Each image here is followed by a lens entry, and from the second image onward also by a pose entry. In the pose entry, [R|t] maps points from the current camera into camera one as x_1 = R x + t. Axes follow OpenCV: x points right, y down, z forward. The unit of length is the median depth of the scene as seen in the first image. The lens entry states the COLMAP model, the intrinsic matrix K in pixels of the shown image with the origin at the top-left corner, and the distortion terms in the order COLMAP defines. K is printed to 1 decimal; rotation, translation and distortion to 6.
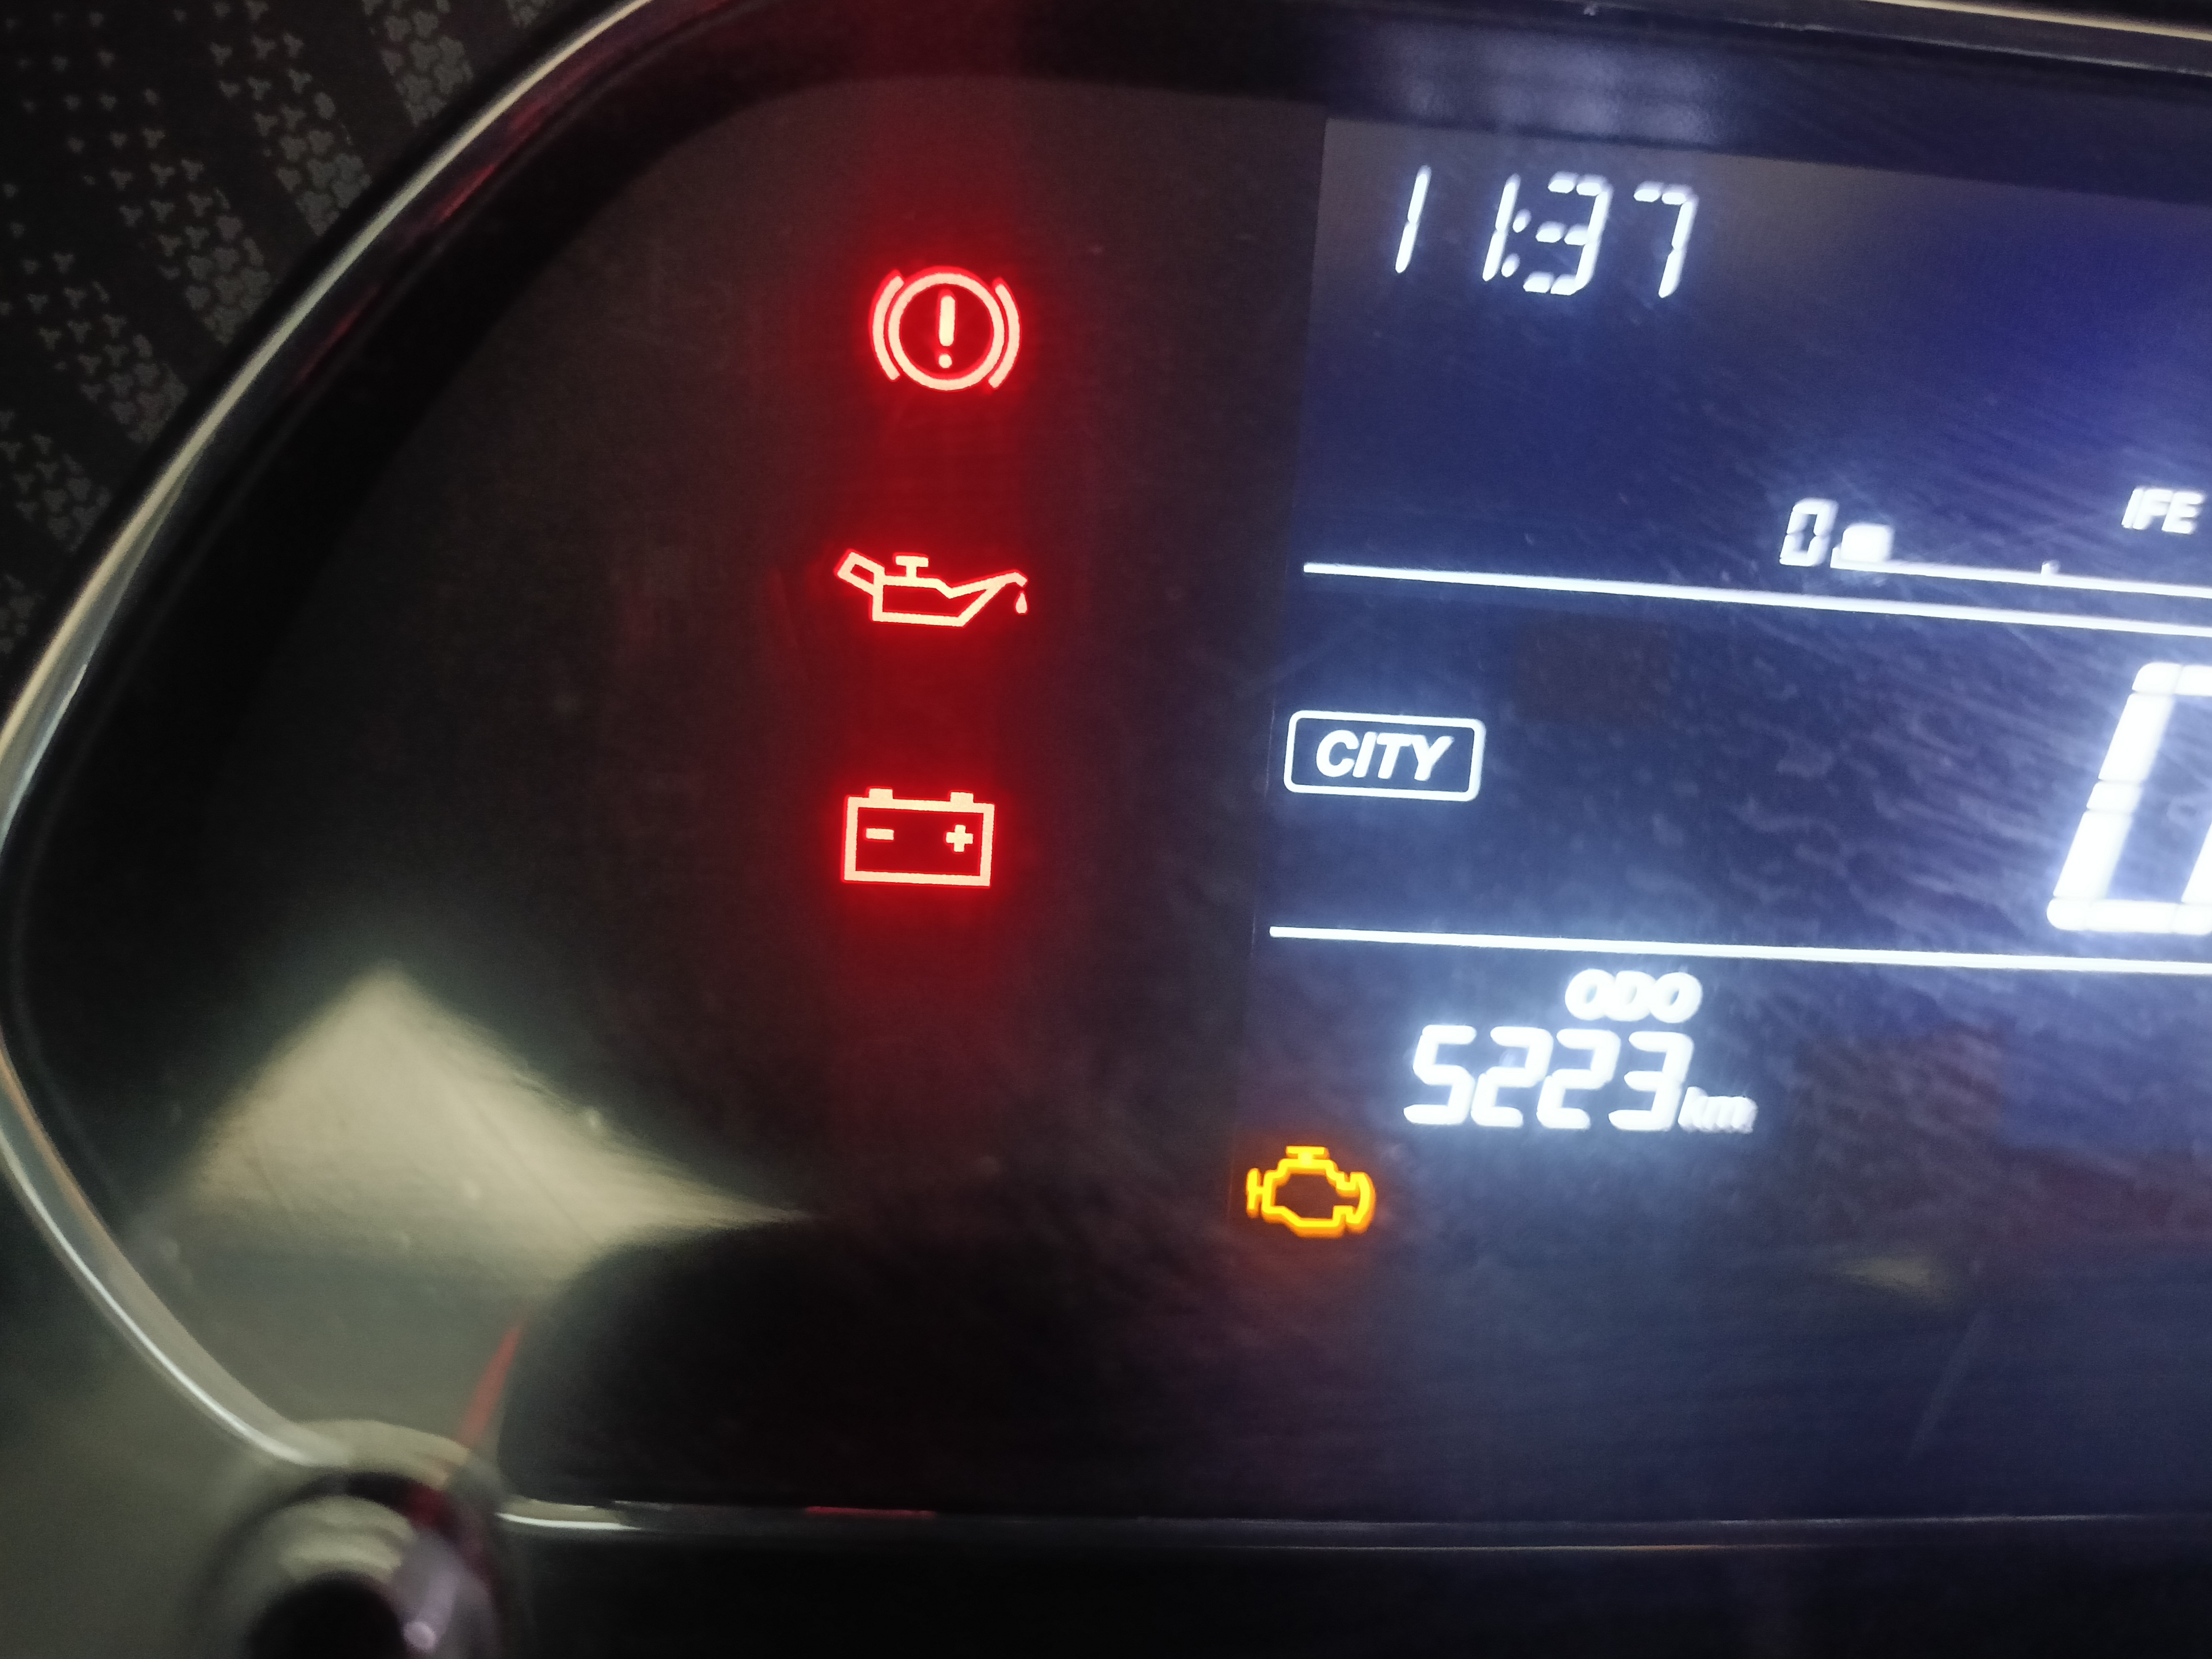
lens RADIAL K [[1833.7, 0, 1097.8], [0, 1833.7, 840.0], [0, 0, 1]] dist [-0.081087, 0.031724]
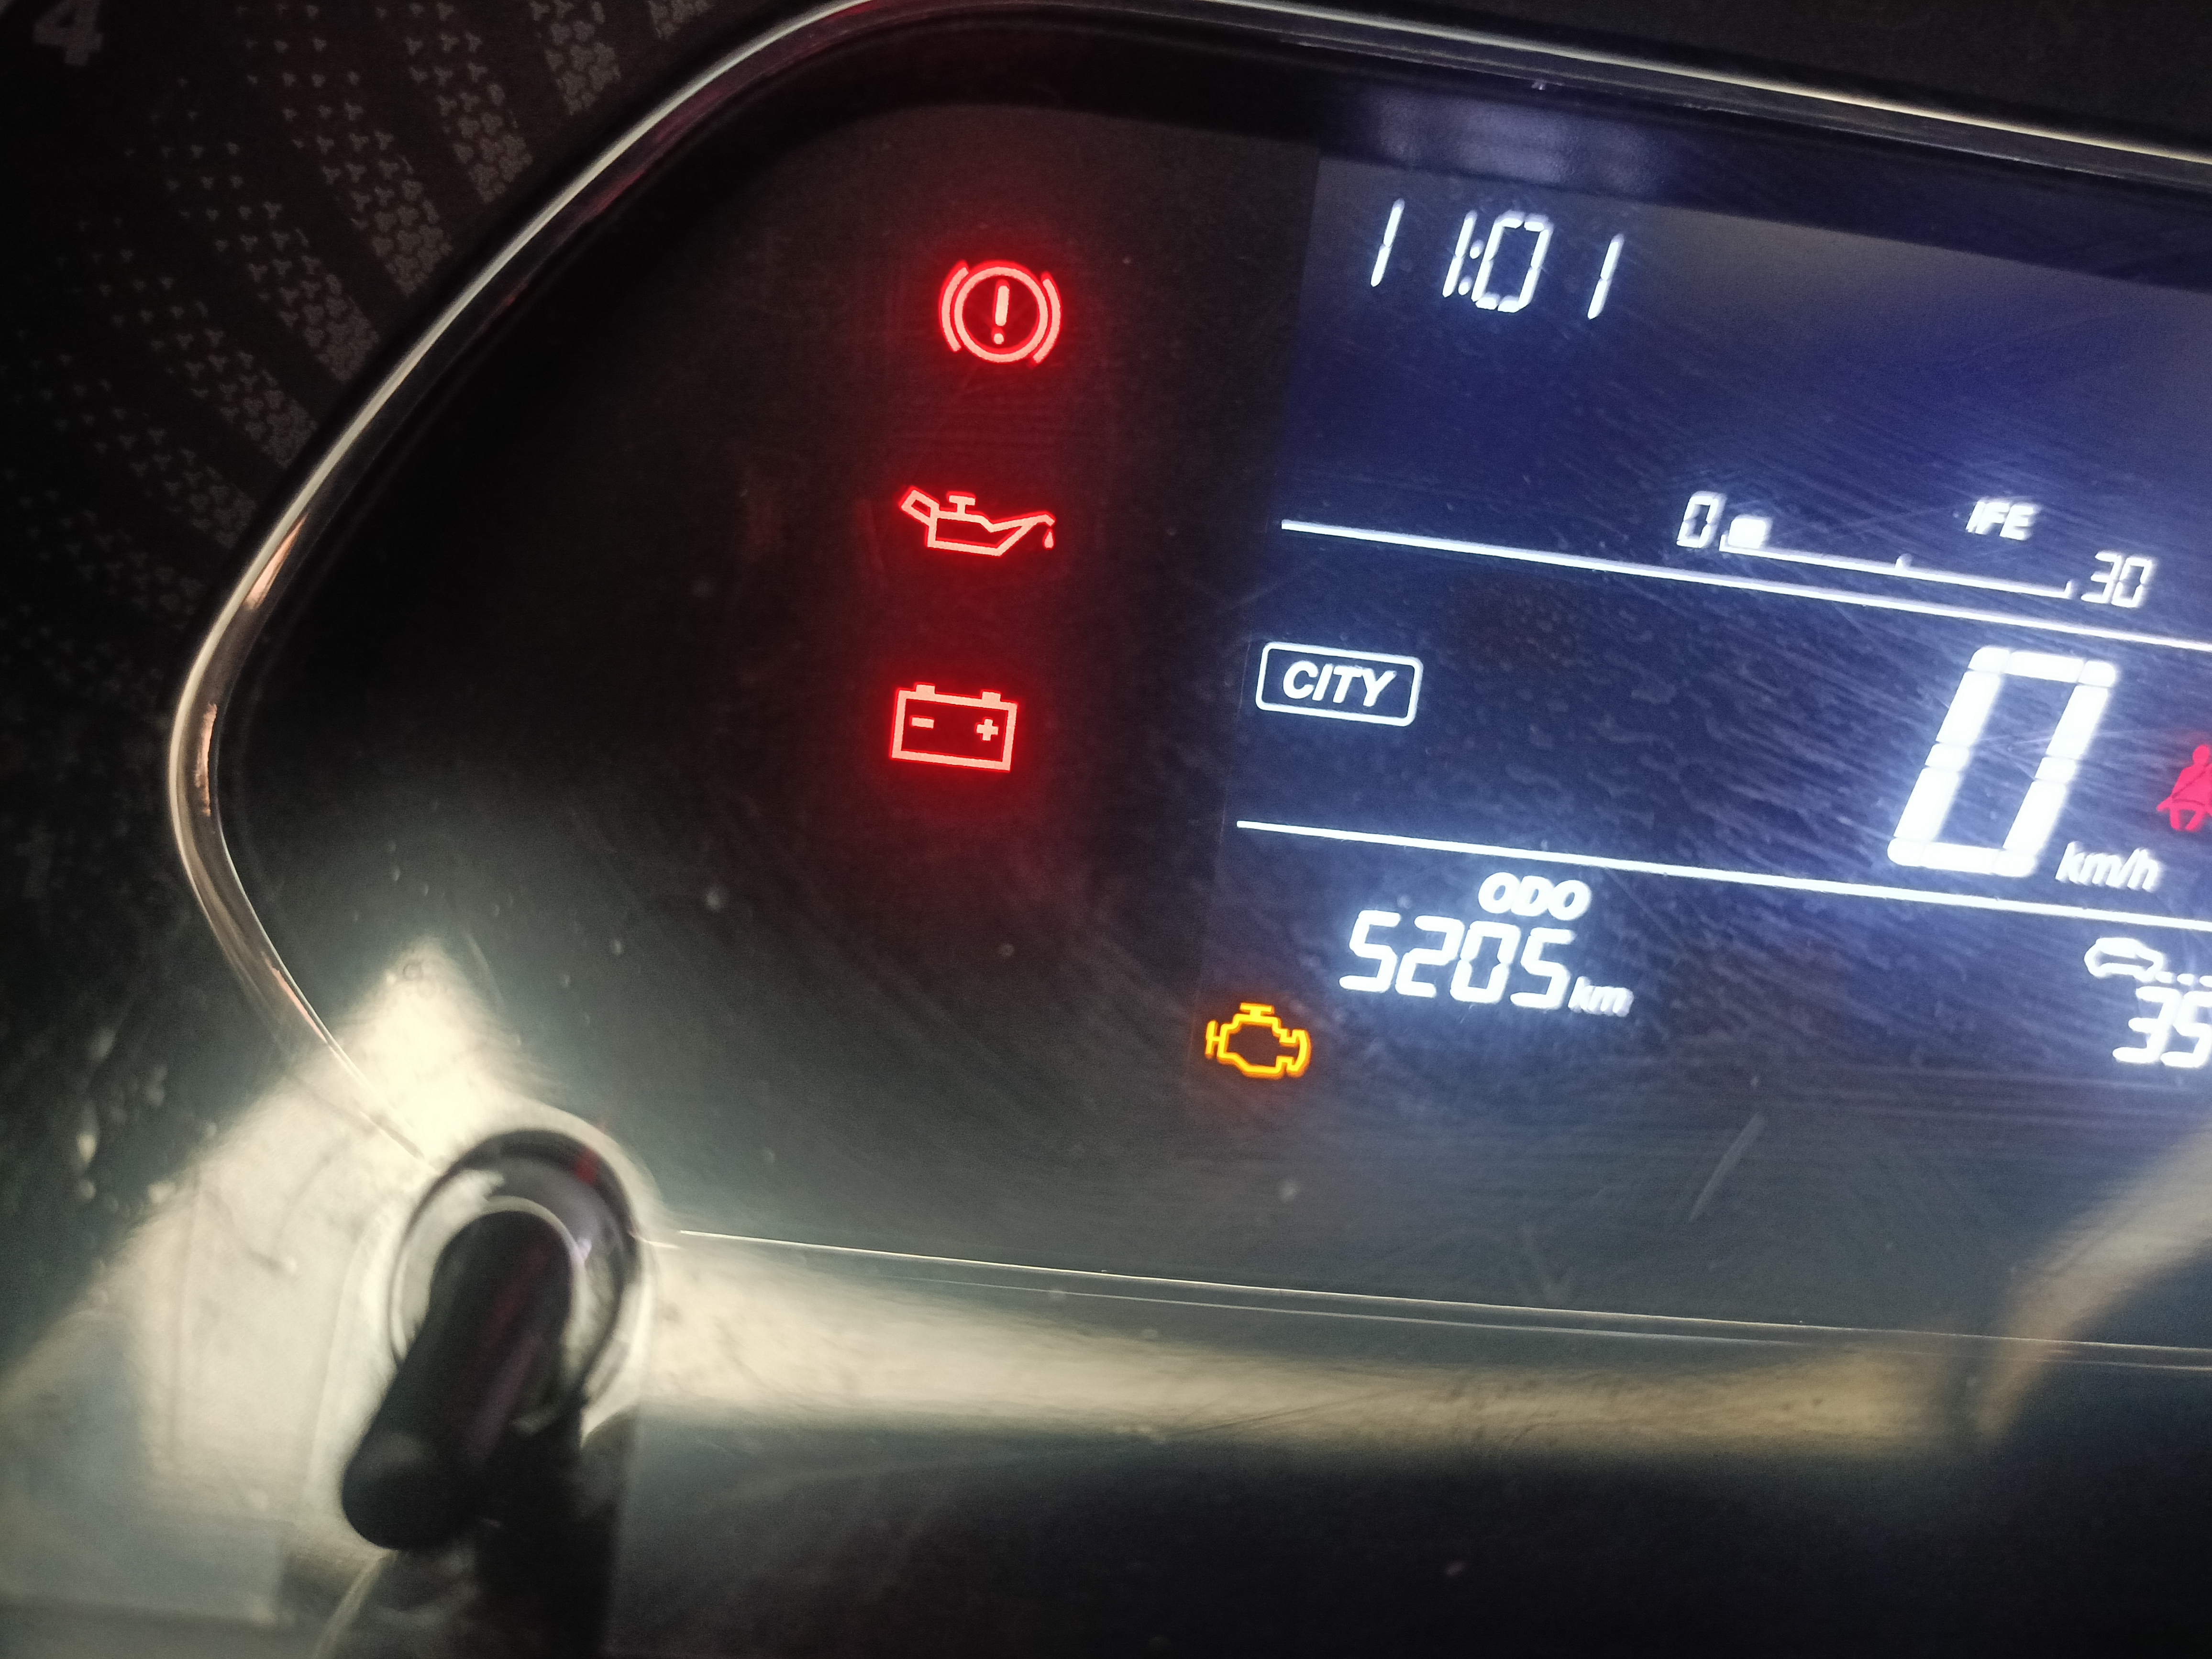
lens RADIAL K [[1790.6, 0, 1105.4], [0, 1790.6, 836.0], [0, 0, 1]] dist [-0.052657, -0.004941]
pose [[0.998328, 0.057579, 0.005148, 0.001302], [-0.057663, 0.998171, 0.018136, 0.044595], [-0.004094, -0.018403, 0.999822, -0.200417]]
